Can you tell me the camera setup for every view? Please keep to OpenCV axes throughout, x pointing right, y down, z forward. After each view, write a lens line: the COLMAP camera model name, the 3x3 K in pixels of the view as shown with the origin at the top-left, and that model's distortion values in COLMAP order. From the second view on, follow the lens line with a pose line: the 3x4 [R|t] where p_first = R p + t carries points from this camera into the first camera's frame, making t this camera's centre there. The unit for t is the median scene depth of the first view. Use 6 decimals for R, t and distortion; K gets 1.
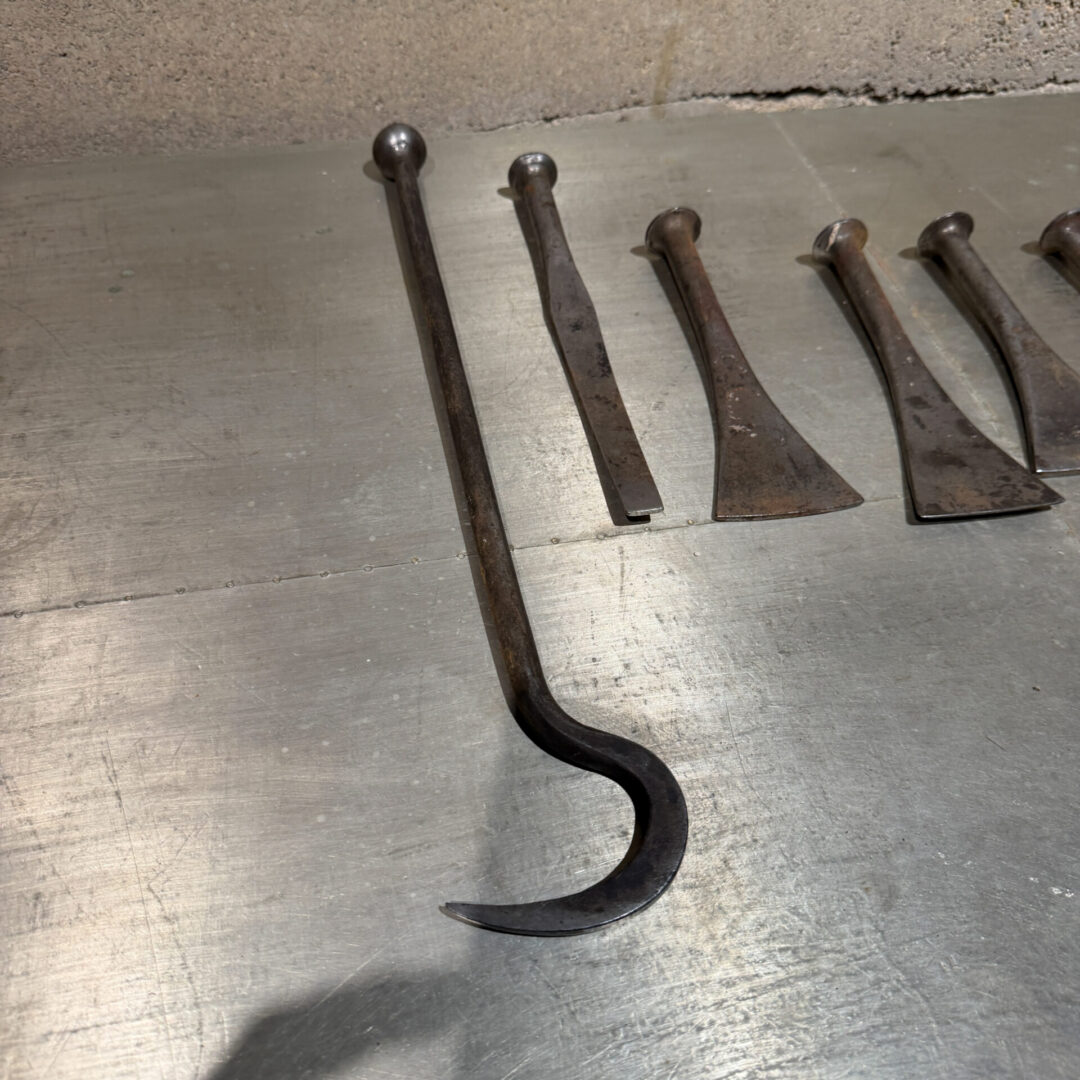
lens RADIAL K [[1017.8, 0, 540.0], [0, 1017.8, 540.0], [0, 0, 1]] dist [-0.013760, 0.002219]
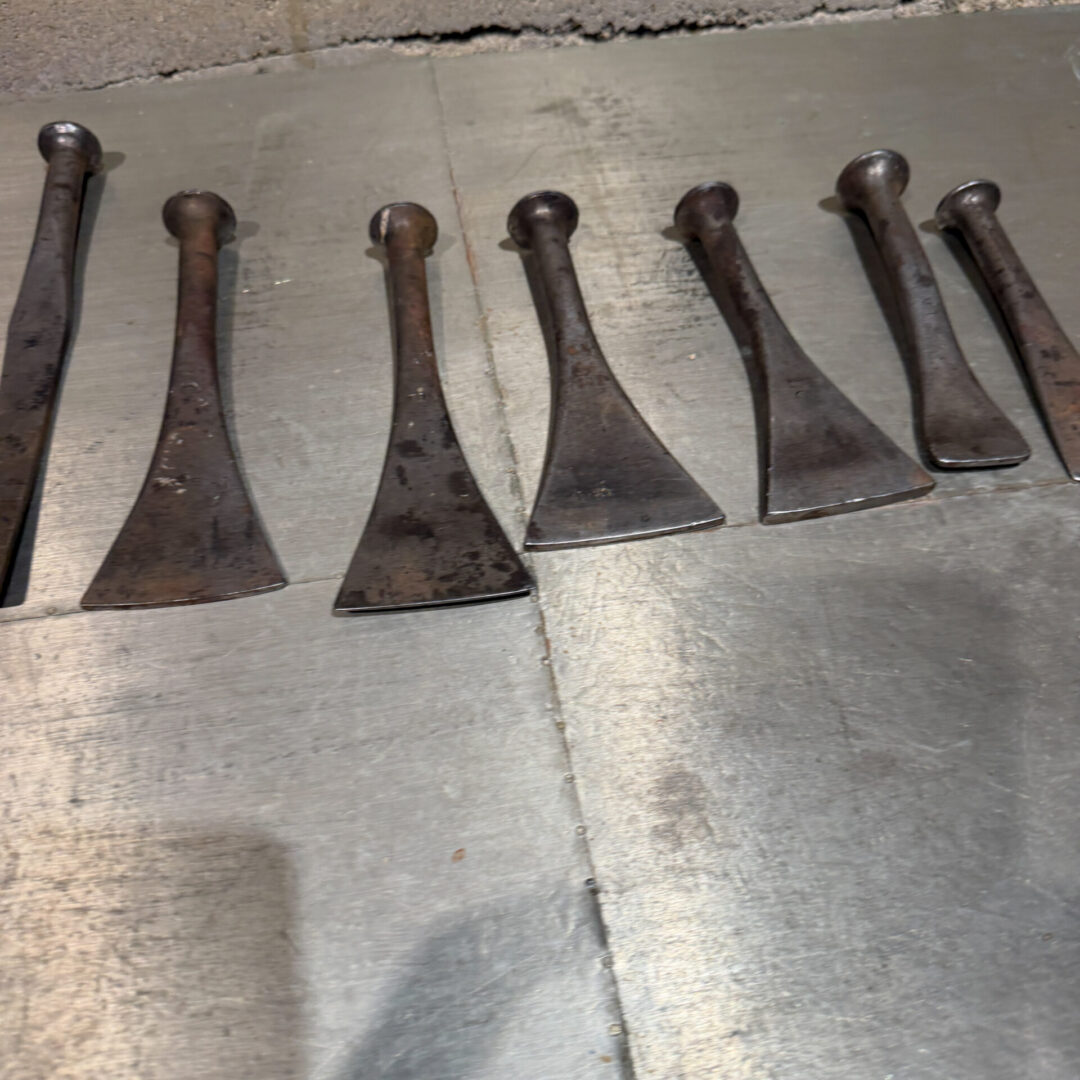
lens RADIAL K [[1032.4, 0, 540.0], [0, 1032.4, 540.0], [0, 0, 1]] dist [0.050368, -0.115063]
pose [[0.997711, 0.011284, -0.066671, 0.392456], [-0.007737, 0.998553, 0.053214, -0.080129], [0.067175, -0.052576, 0.996355, 0.151142]]
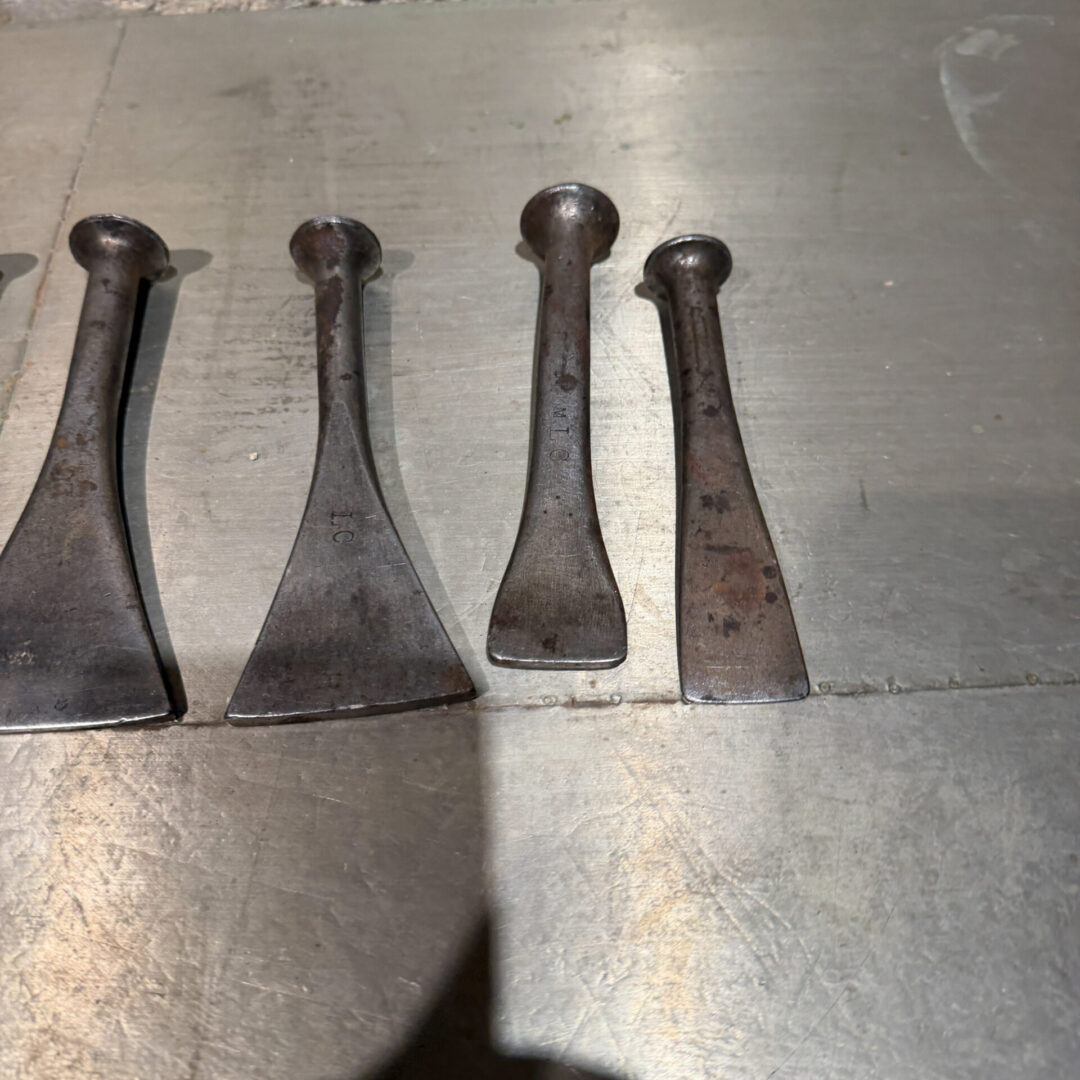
lens RADIAL K [[1046.2, 0, 540.0], [0, 1046.2, 540.0], [0, 0, 1]] dist [0.149018, -0.458288]
pose [[0.983429, 0.103875, -0.148587, 0.655945], [-0.087789, 0.989934, 0.111011, -0.190531], [0.158623, -0.096128, 0.982649, 0.345972]]
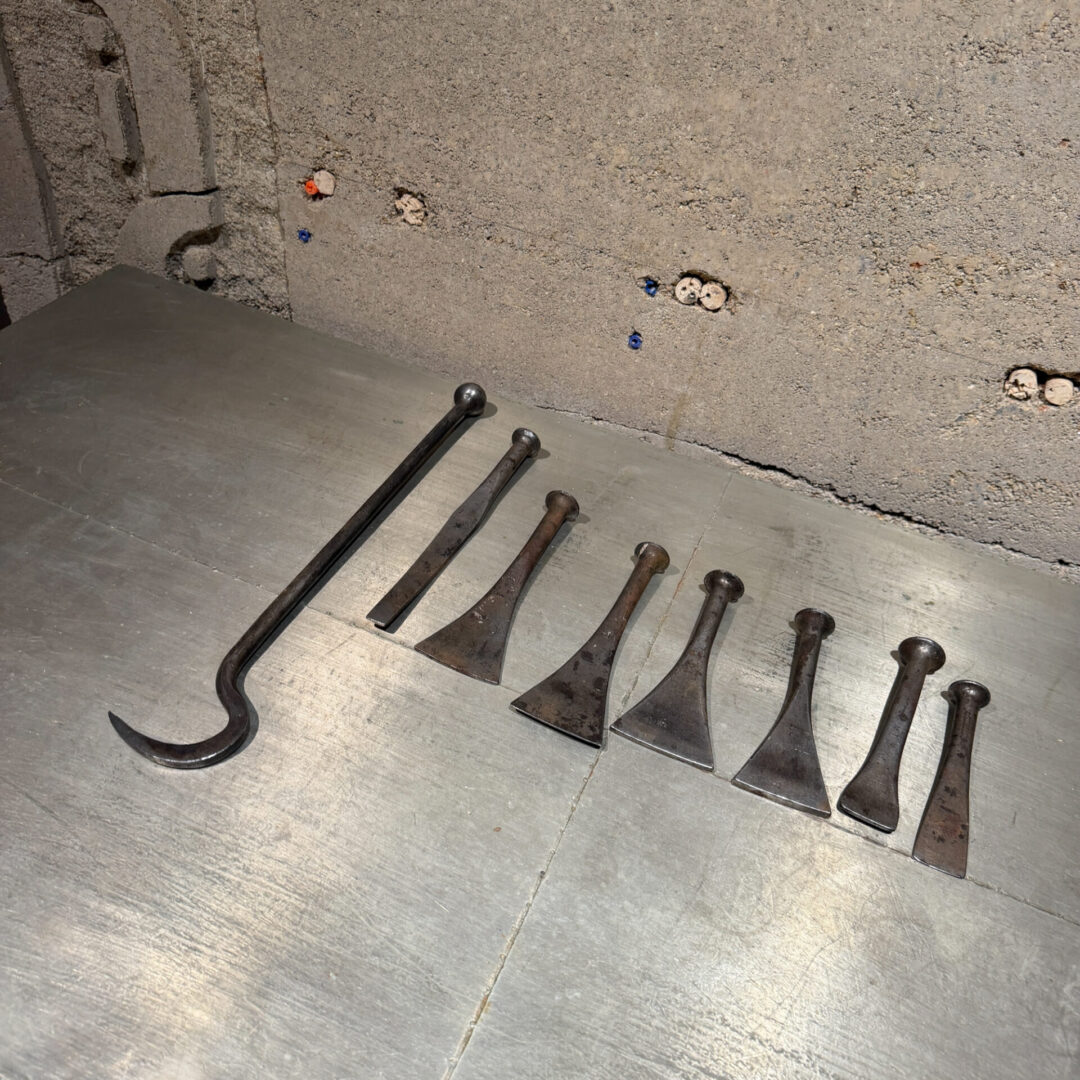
lens RADIAL K [[1016.1, 0, 540.0], [0, 1016.1, 540.0], [0, 0, 1]] dist [0.211207, -0.453107]
pose [[0.815832, 0.415607, -0.402106, 0.640155], [-0.489409, 0.866615, -0.097251, -0.076497], [0.308053, 0.276135, 0.910414, -0.353308]]
